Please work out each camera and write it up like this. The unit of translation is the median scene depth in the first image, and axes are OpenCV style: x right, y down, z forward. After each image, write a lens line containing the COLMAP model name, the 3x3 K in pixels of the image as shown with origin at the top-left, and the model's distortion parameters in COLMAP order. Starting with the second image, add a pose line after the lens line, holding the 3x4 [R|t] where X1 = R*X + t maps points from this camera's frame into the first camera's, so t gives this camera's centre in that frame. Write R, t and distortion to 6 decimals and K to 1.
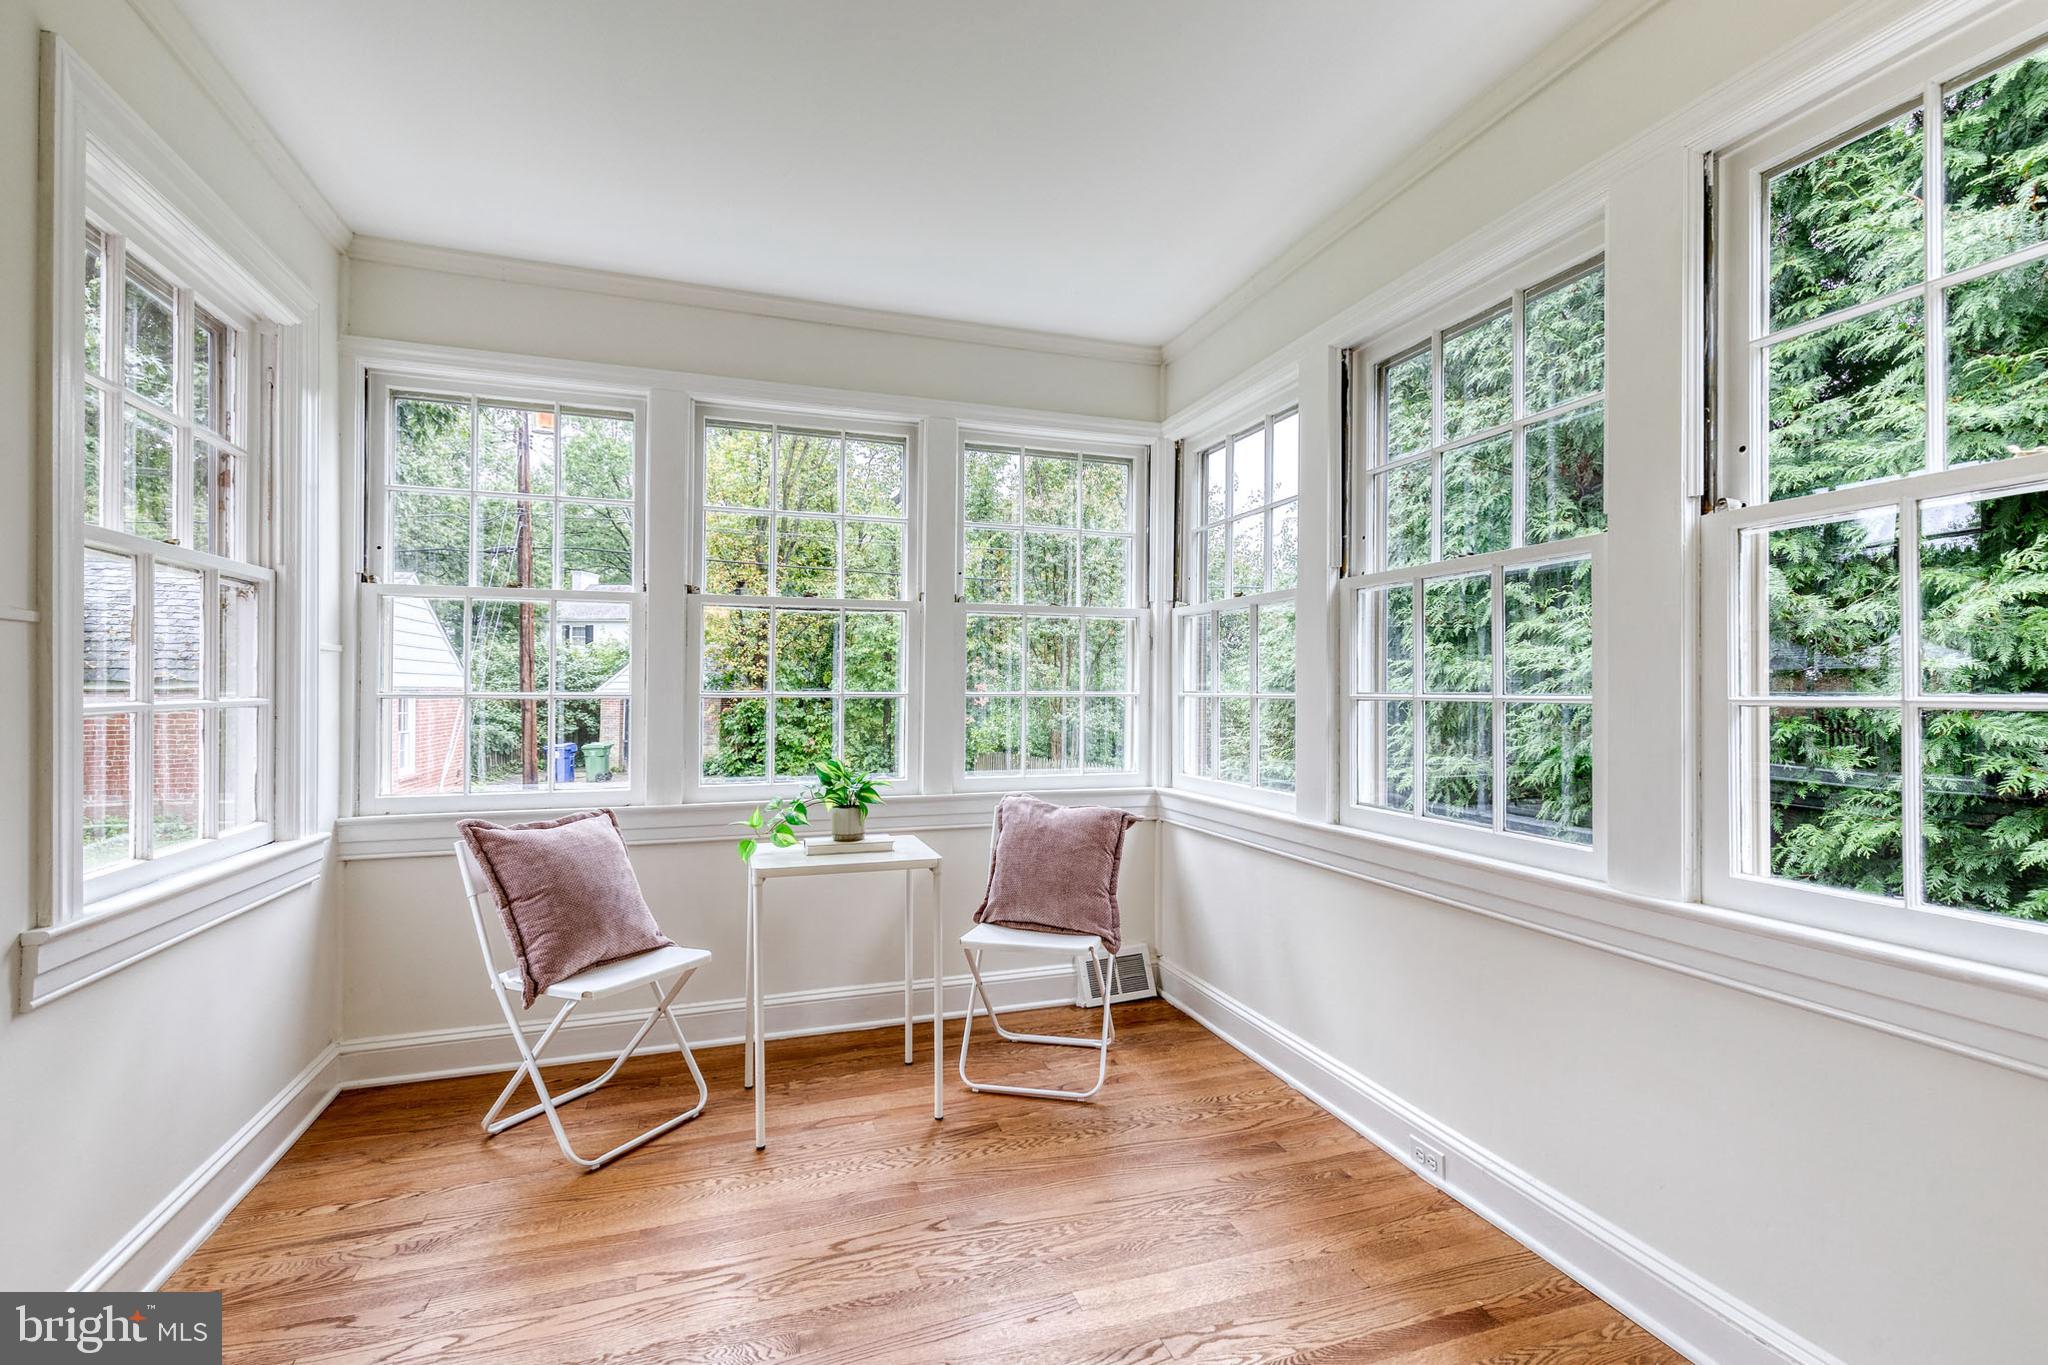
lens RADIAL K [[938.5, 0, 1032.6], [0, 938.5, 676.0], [0, 0, 1]] dist [0.012874, -0.000090]
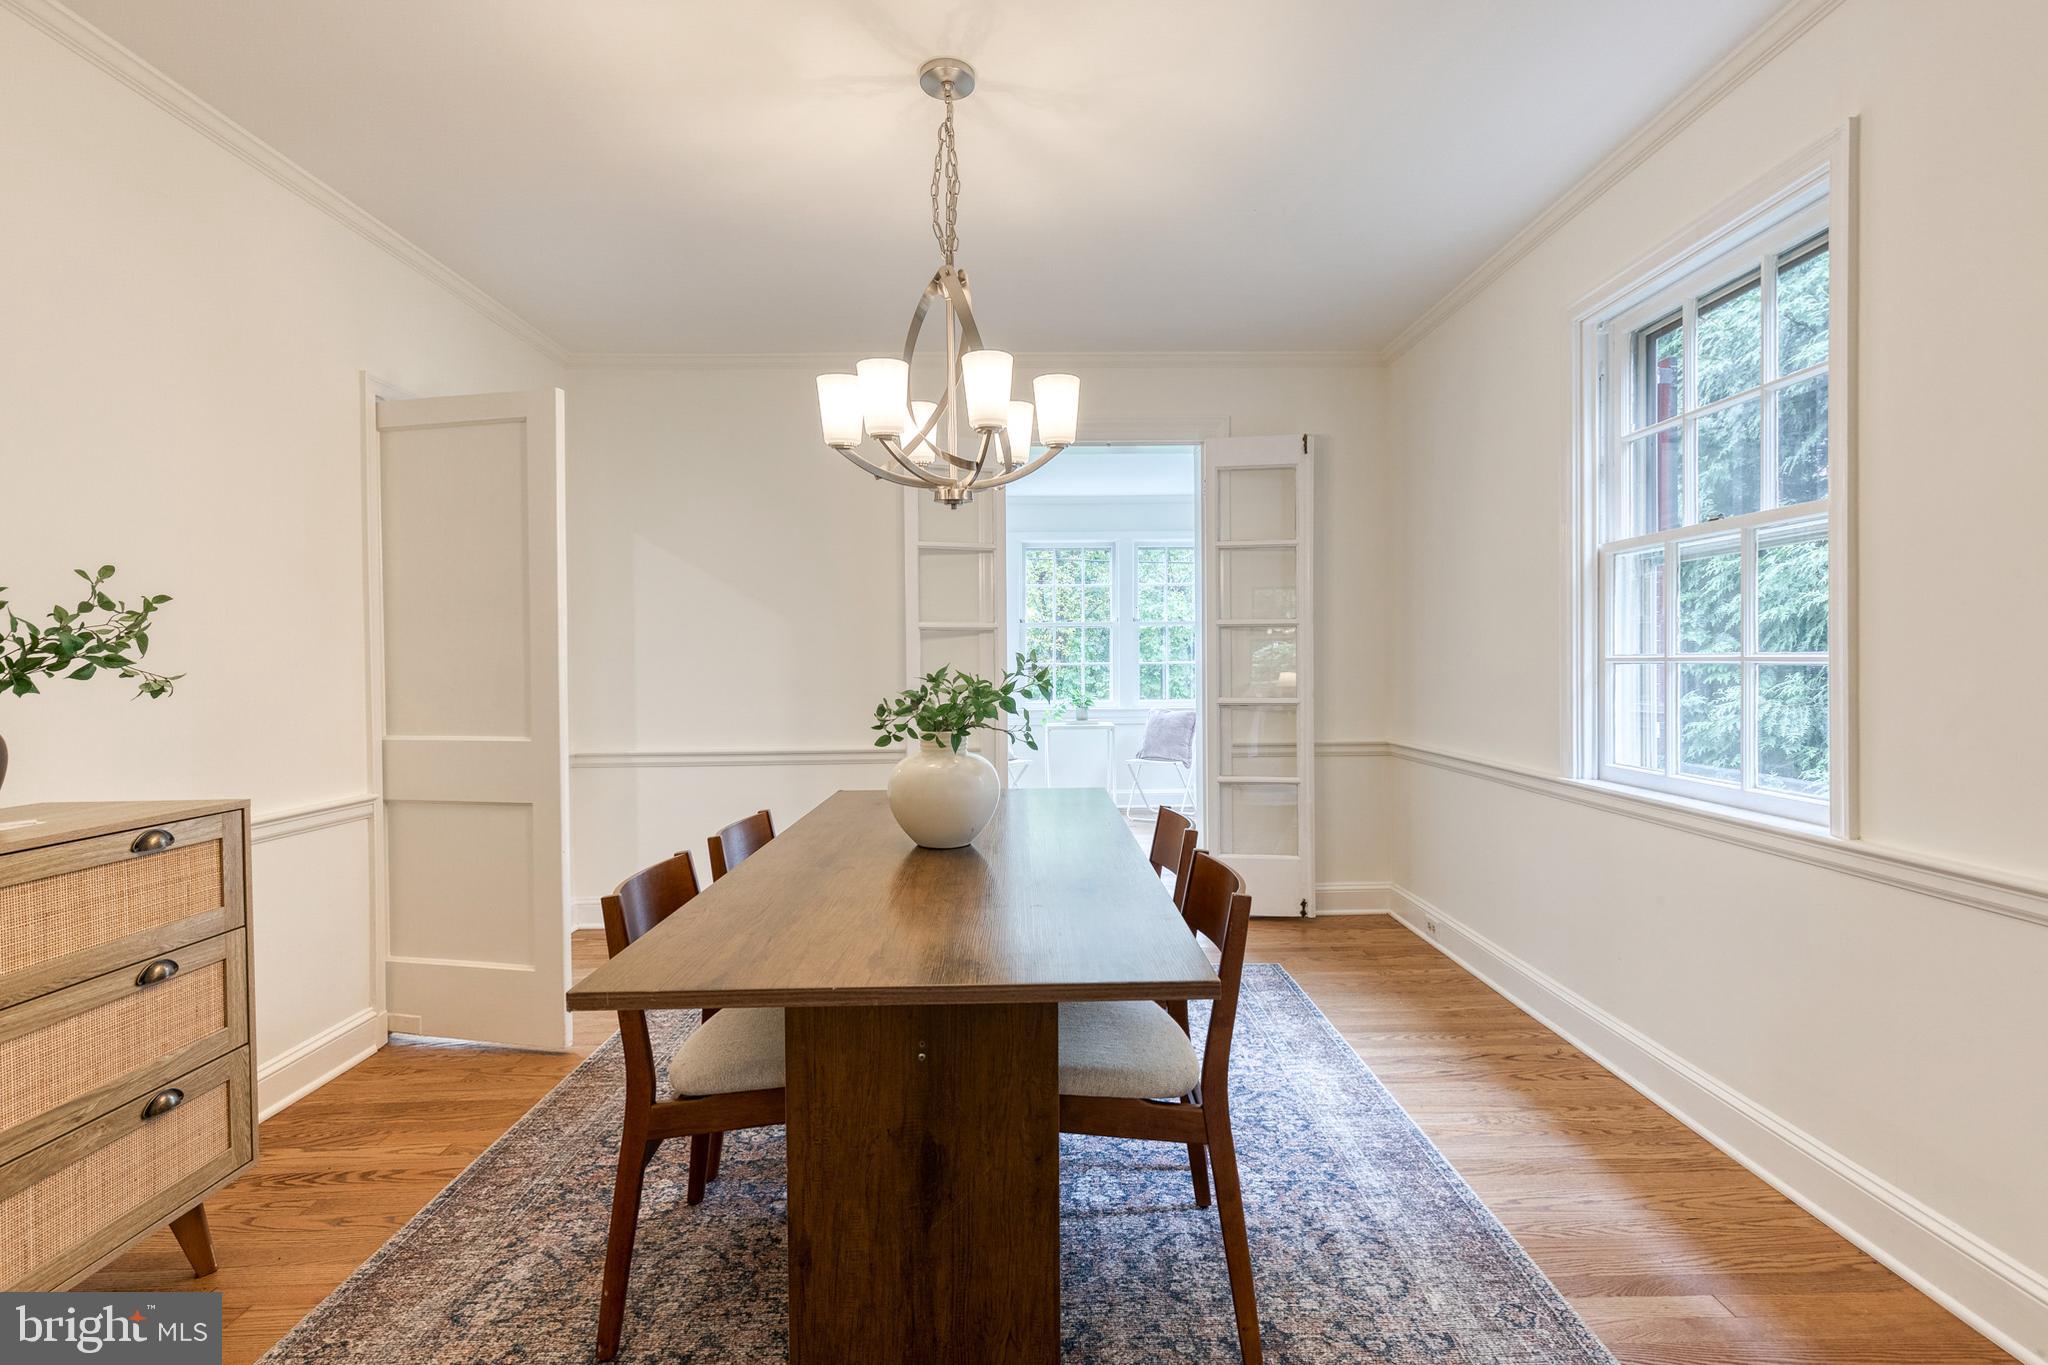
lens RADIAL K [[923.6, 0, 1043.0], [0, 923.6, 674.6], [0, 0, 1]] dist [0.011012, -0.000987]
pose [[0.954375, -0.008458, -0.298490, 0.374695], [0.017842, 0.999428, 0.028727, -0.021090], [0.298076, -0.032742, 0.953980, -1.179613]]
